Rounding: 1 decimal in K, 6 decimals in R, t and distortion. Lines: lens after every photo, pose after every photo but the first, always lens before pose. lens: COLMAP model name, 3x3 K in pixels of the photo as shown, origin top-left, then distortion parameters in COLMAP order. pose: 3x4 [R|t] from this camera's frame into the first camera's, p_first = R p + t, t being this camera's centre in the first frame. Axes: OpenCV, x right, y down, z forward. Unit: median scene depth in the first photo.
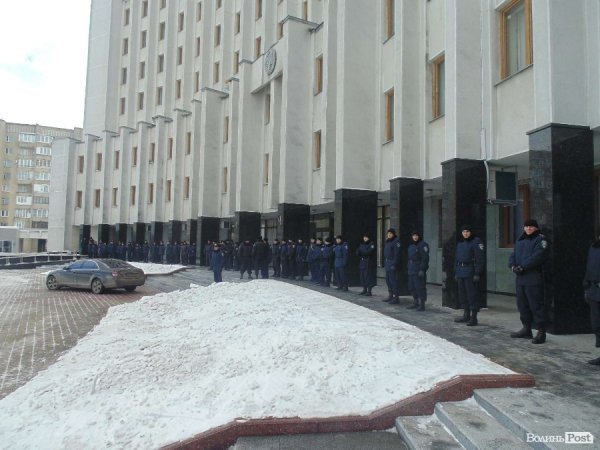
lens RADIAL K [[397.4, 0, 300.0], [0, 397.4, 225.0], [0, 0, 1]] dist [-0.001271, -0.000772]
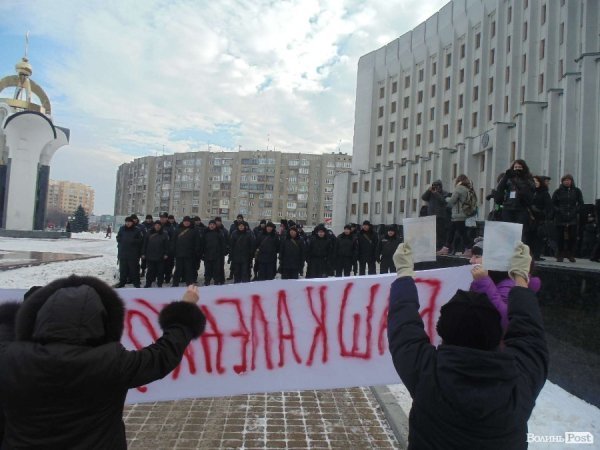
lens RADIAL K [[397.4, 0, 300.0], [0, 397.4, 225.0], [0, 0, 1]] dist [-0.001271, -0.000772]
pose [[0.888937, 0.020922, -0.457551, 0.008463], [-0.019642, 0.999779, 0.007554, -0.004557], [0.457608, 0.002273, 0.889151, -0.598342]]
